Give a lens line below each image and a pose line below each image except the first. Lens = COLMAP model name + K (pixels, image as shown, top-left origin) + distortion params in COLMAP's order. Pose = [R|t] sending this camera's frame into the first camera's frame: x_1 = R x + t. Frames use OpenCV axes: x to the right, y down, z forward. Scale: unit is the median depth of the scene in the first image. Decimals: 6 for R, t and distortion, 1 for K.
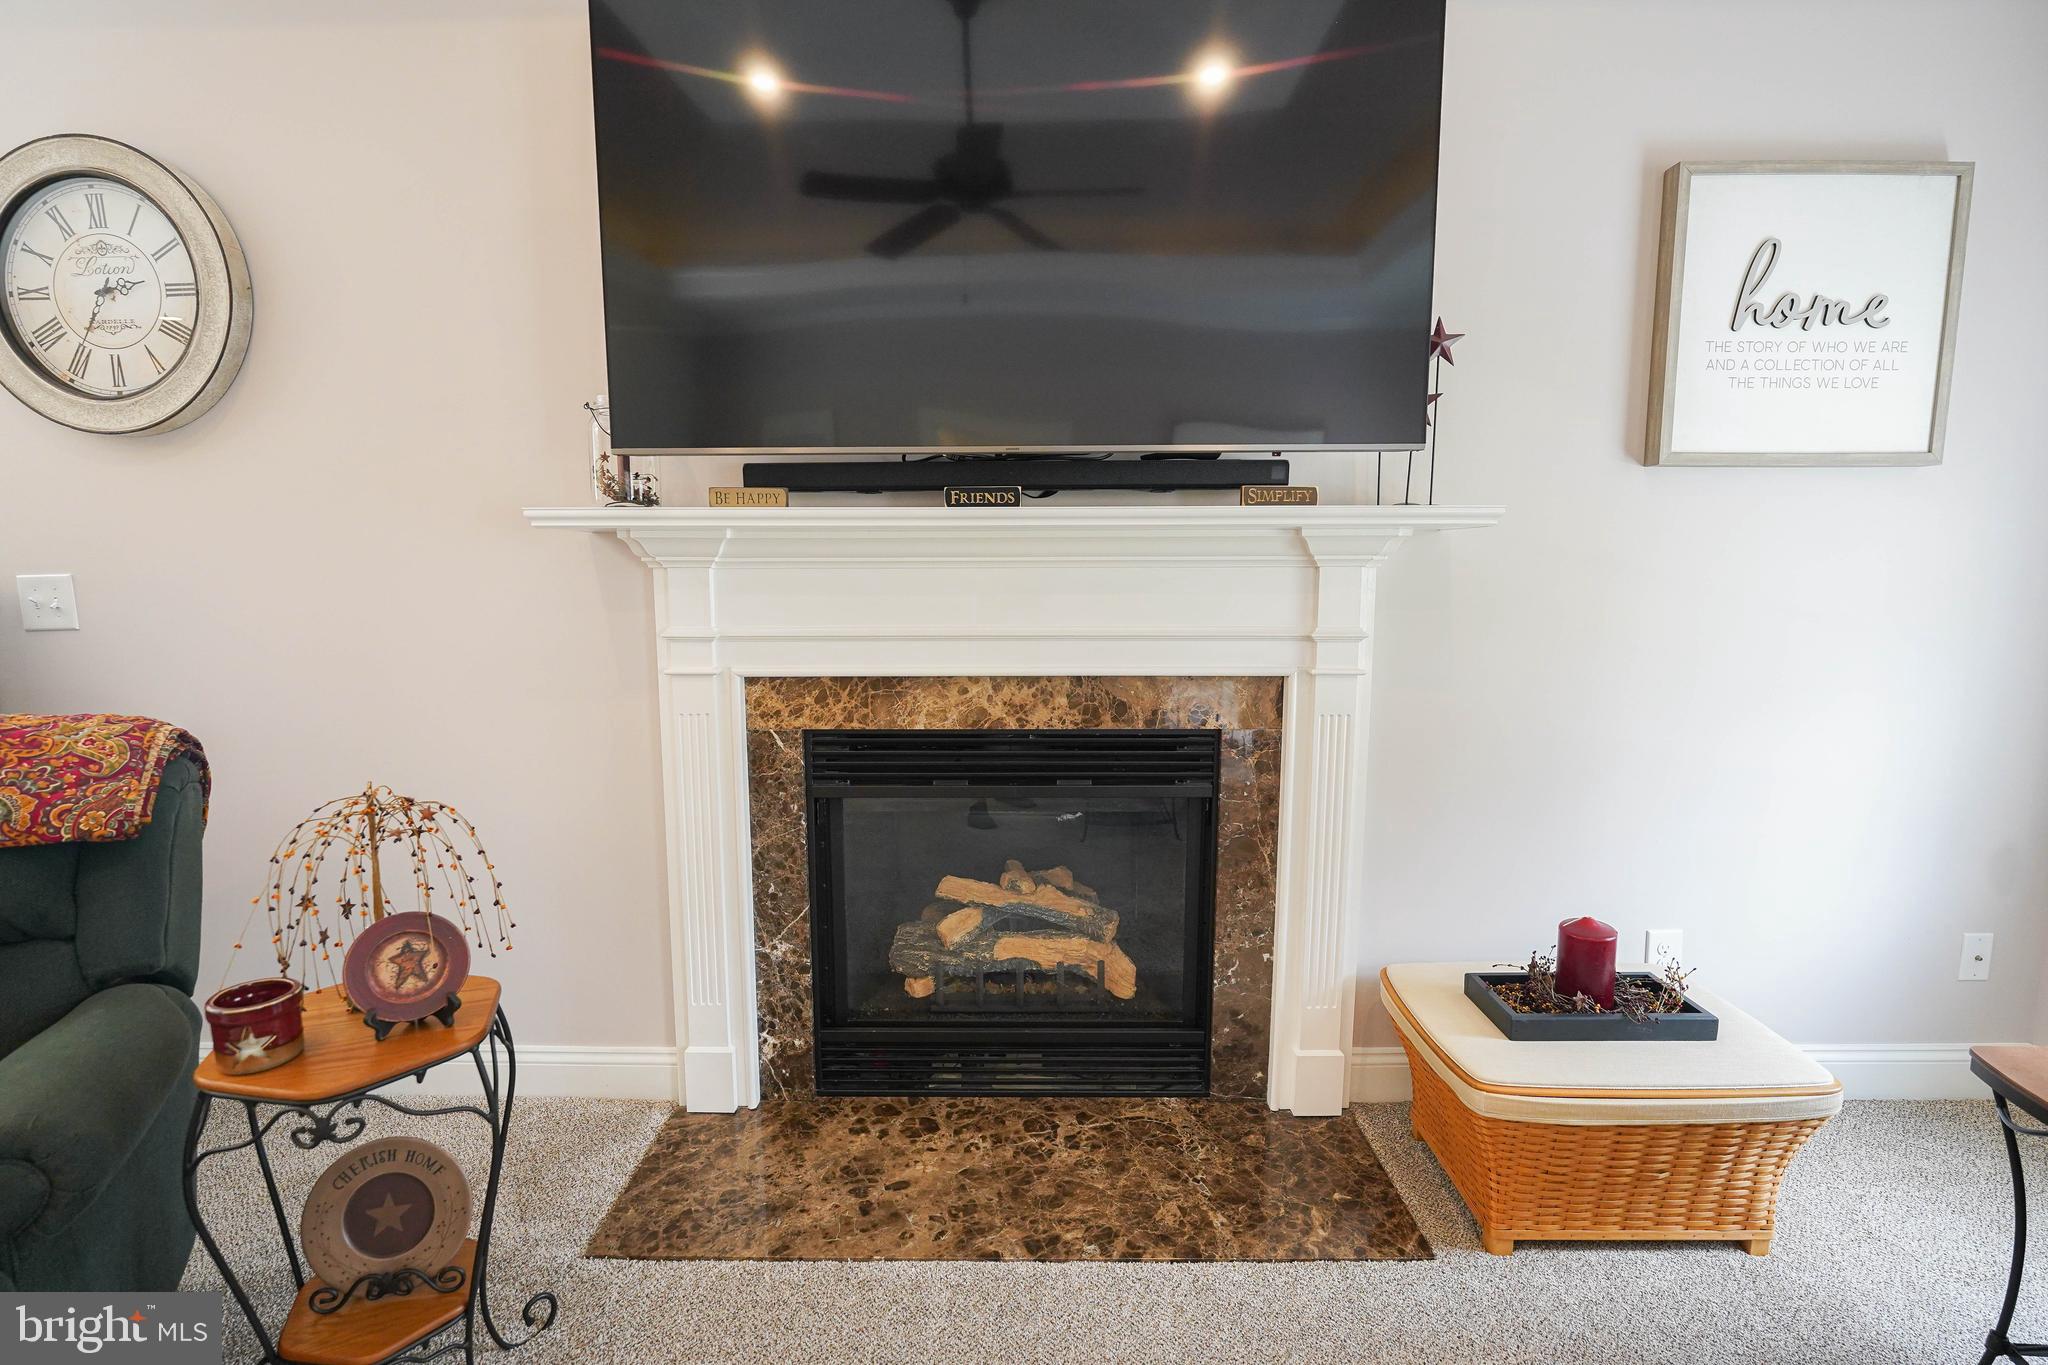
lens RADIAL K [[960.1, 0, 1044.0], [0, 960.1, 685.2], [0, 0, 1]] dist [-0.016067, 0.001454]
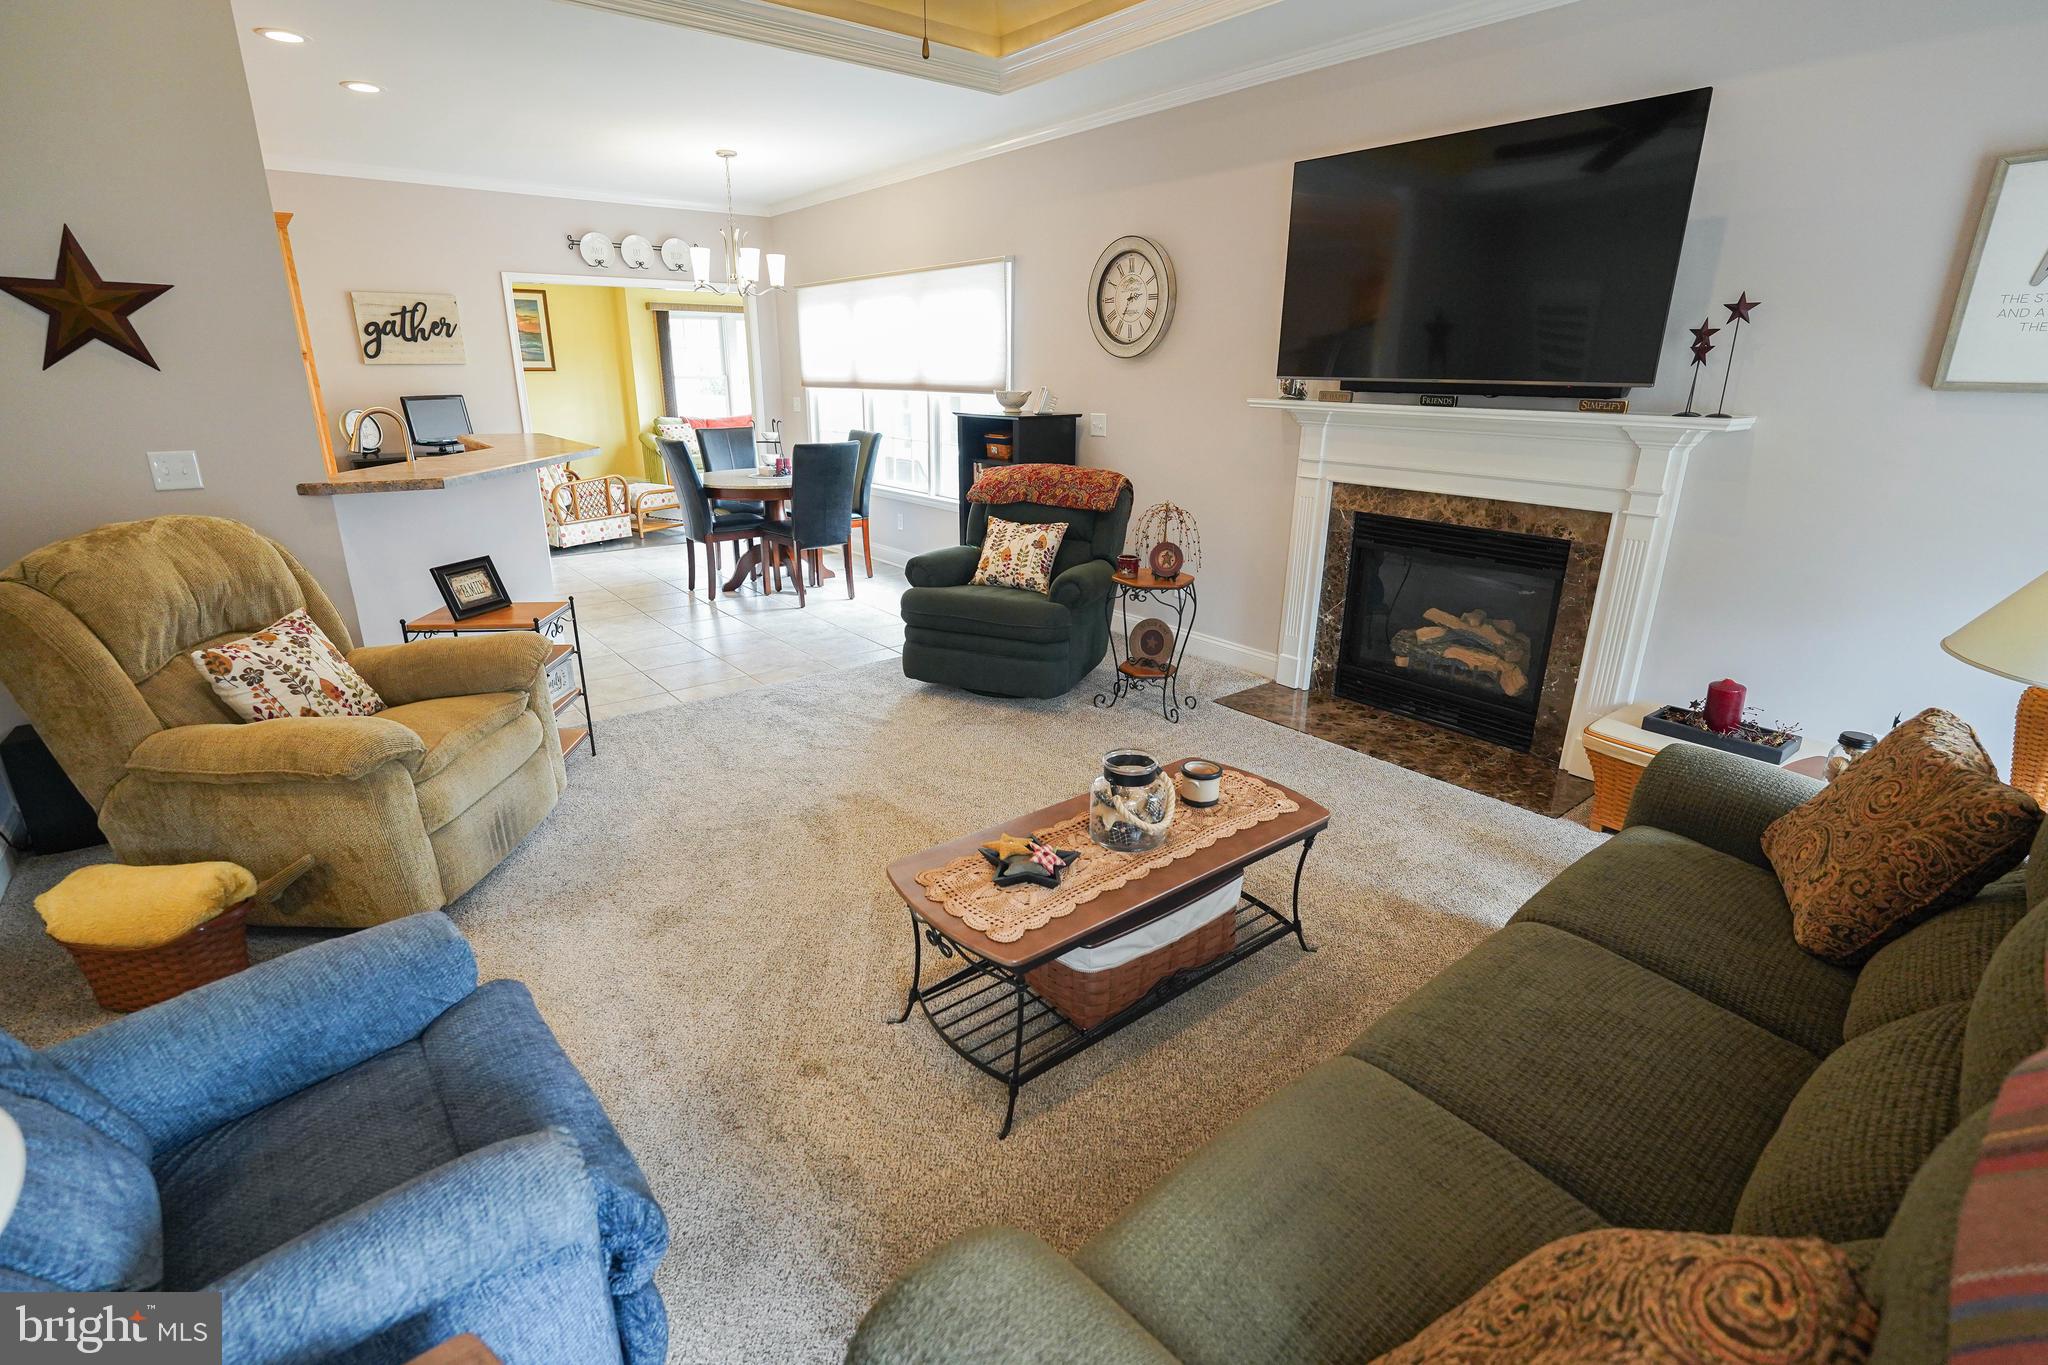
lens RADIAL K [[960.1, 0, 1030.2], [0, 960.1, 684.0], [0, 0, 1]] dist [-0.016067, 0.001454]
pose [[0.640696, 0.250090, -0.725923, 0.884319], [-0.108691, 0.965486, 0.236693, -0.005633], [0.760063, -0.072747, 0.645765, -0.866528]]
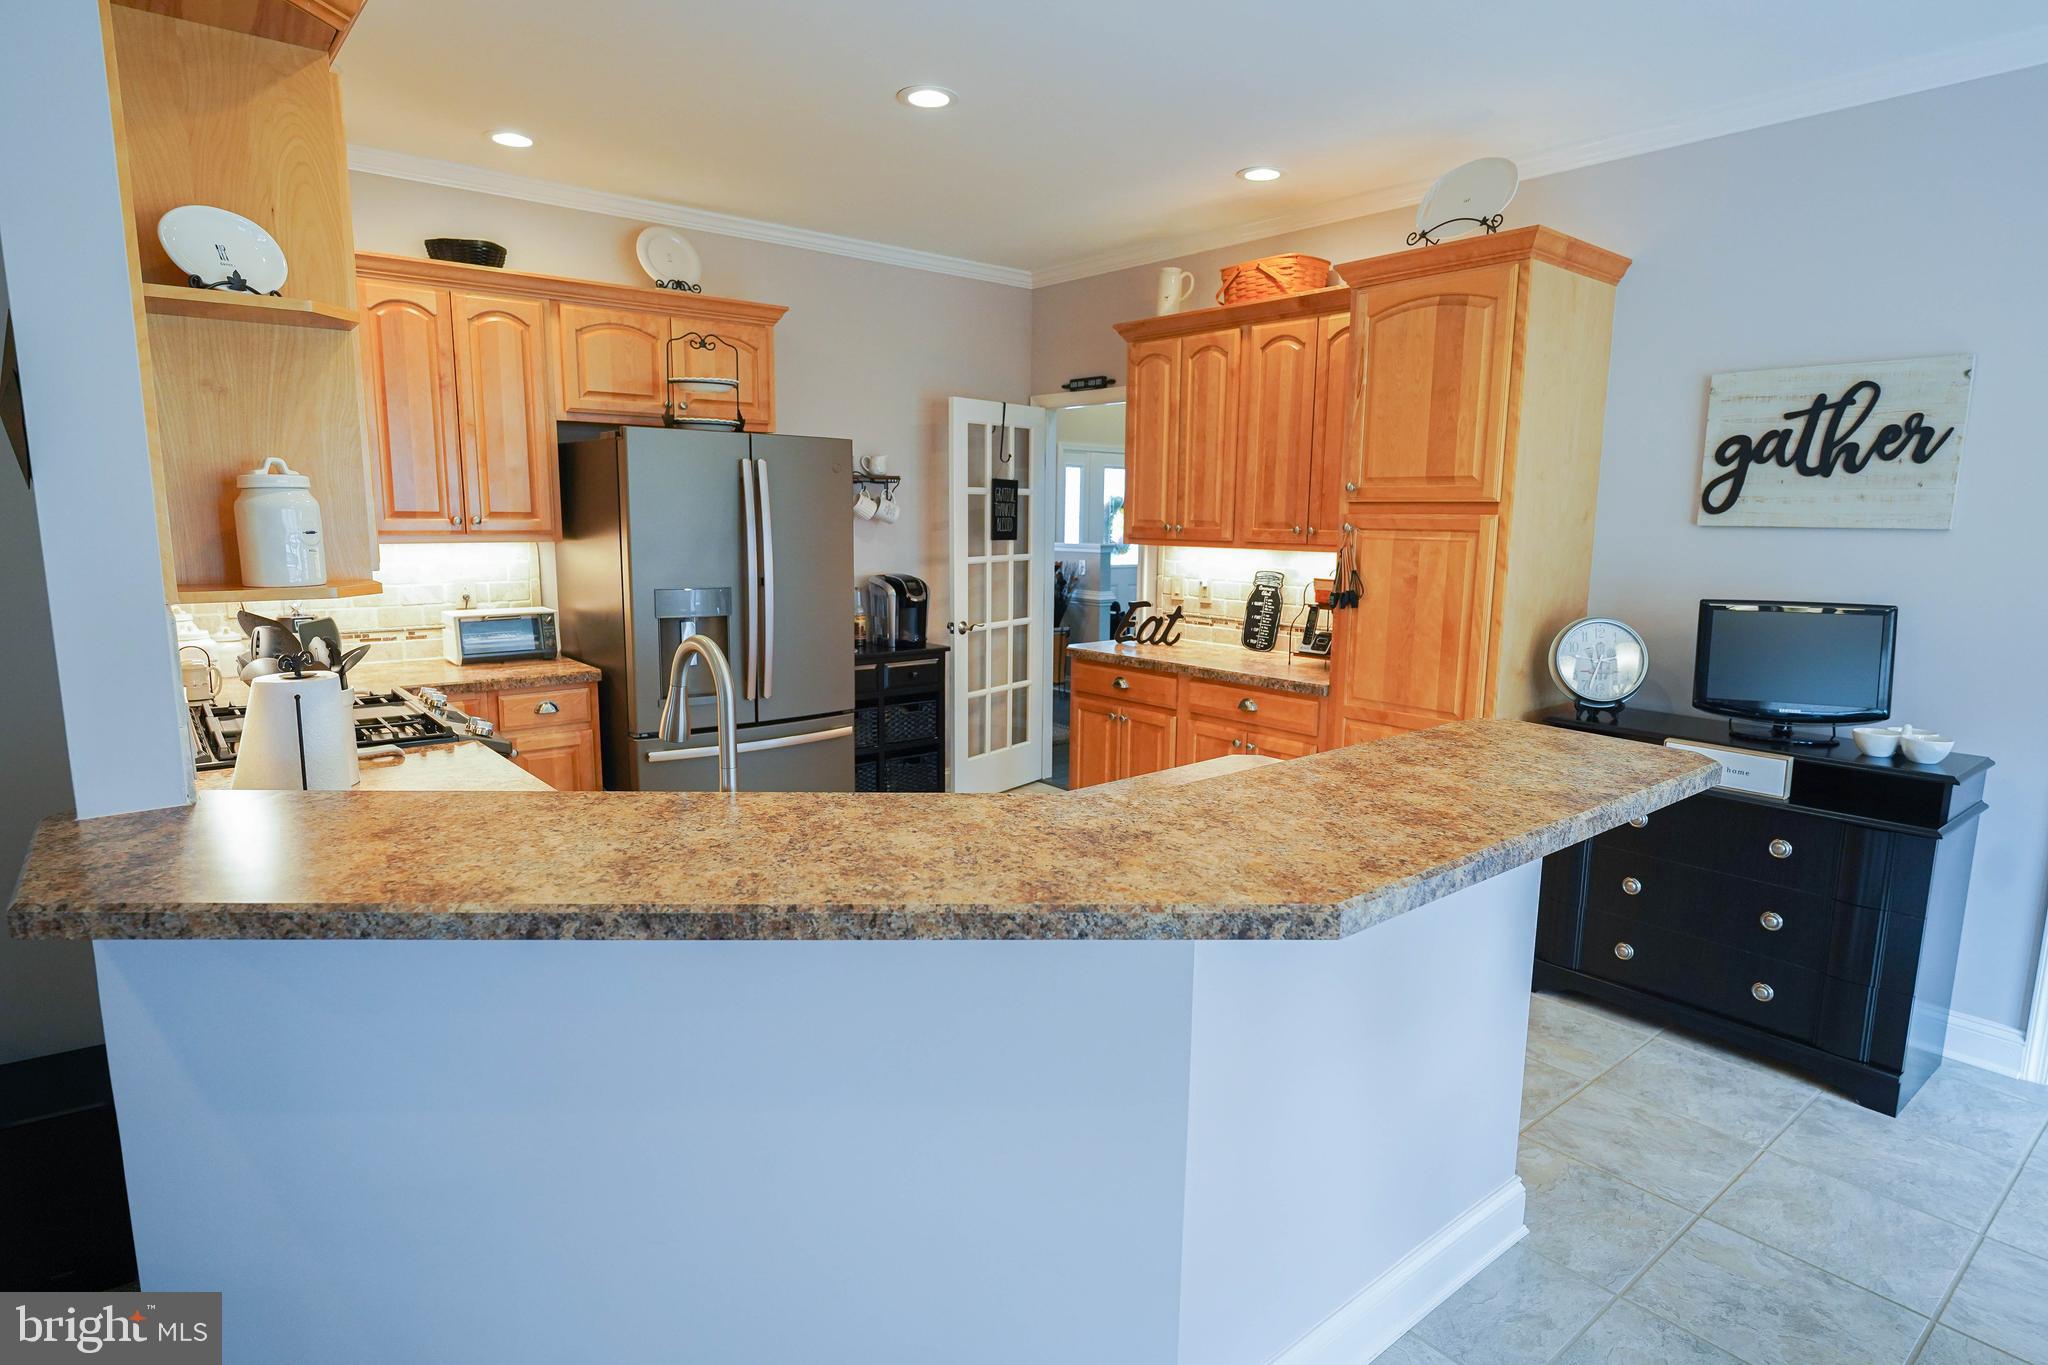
lens RADIAL K [[1099.6, 0, 1028.5], [0, 1099.6, 682.8], [0, 0, 1]] dist [0.007446, -0.000947]
pose [[-0.763609, 0.095647, -0.638555, -1.171910], [-0.093011, 0.962358, 0.255375, -0.145172], [0.638944, 0.254399, -0.725969, 0.186174]]
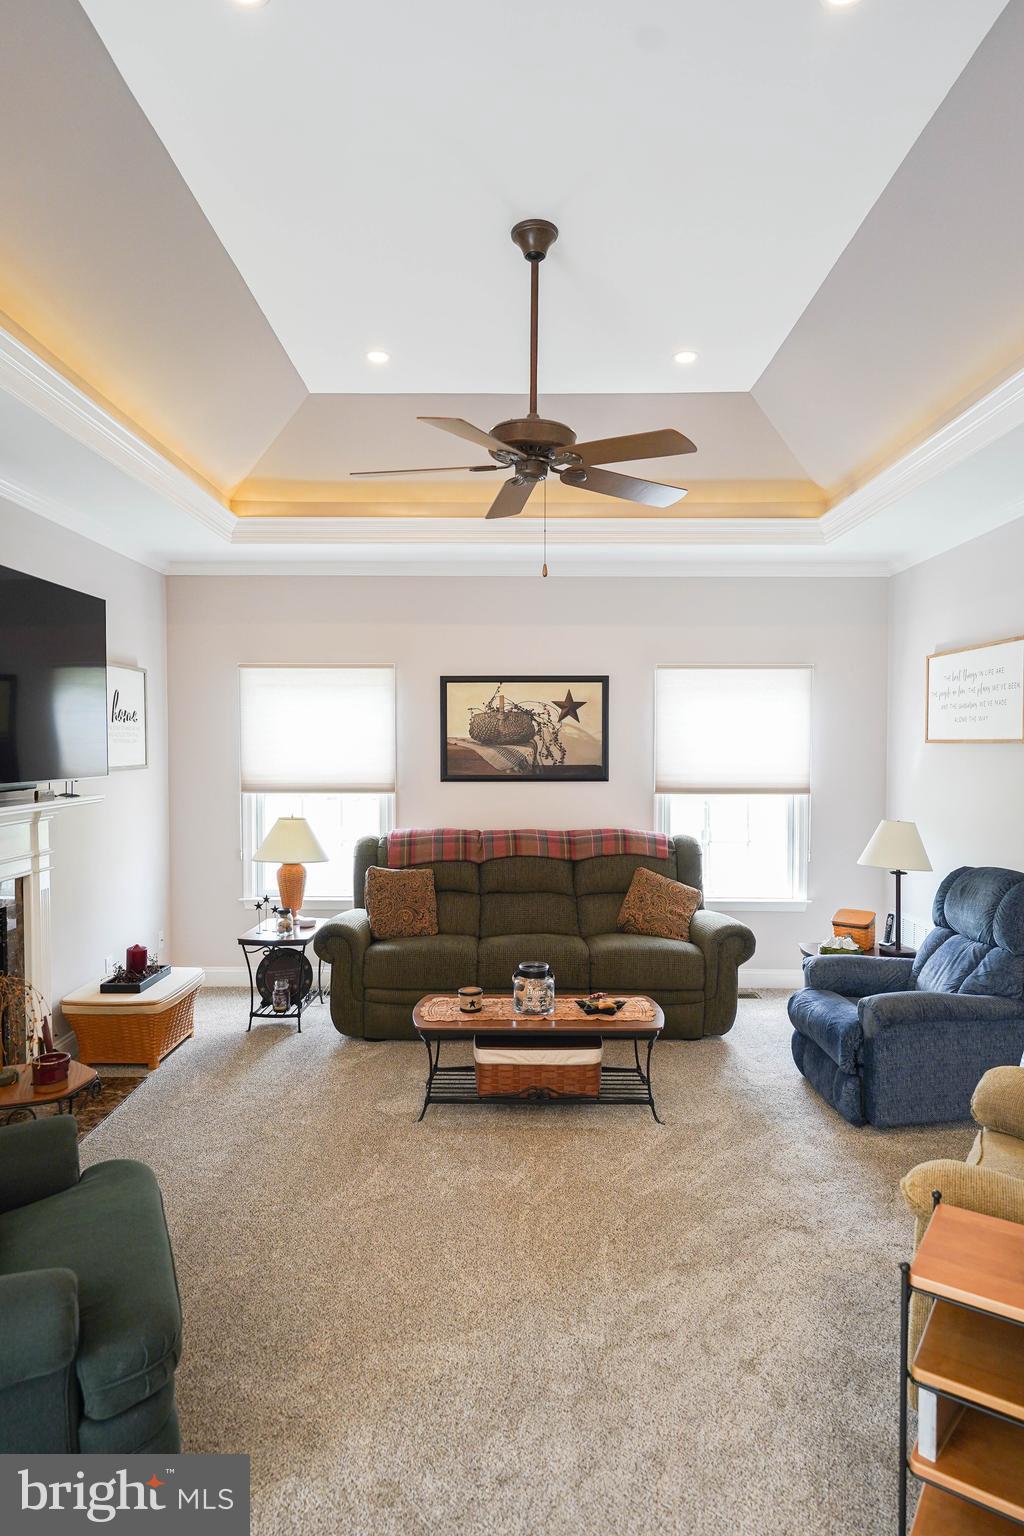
lens RADIAL K [[886.0, 0, 520.6], [0, 886.0, 774.7], [0, 0, 1]] dist [0.002901, -0.001250]
pose [[-0.020216, -0.029297, 0.999366, -1.684250], [0.128243, 0.991237, 0.031653, -0.145993], [-0.991537, 0.128802, -0.016282, -0.075528]]
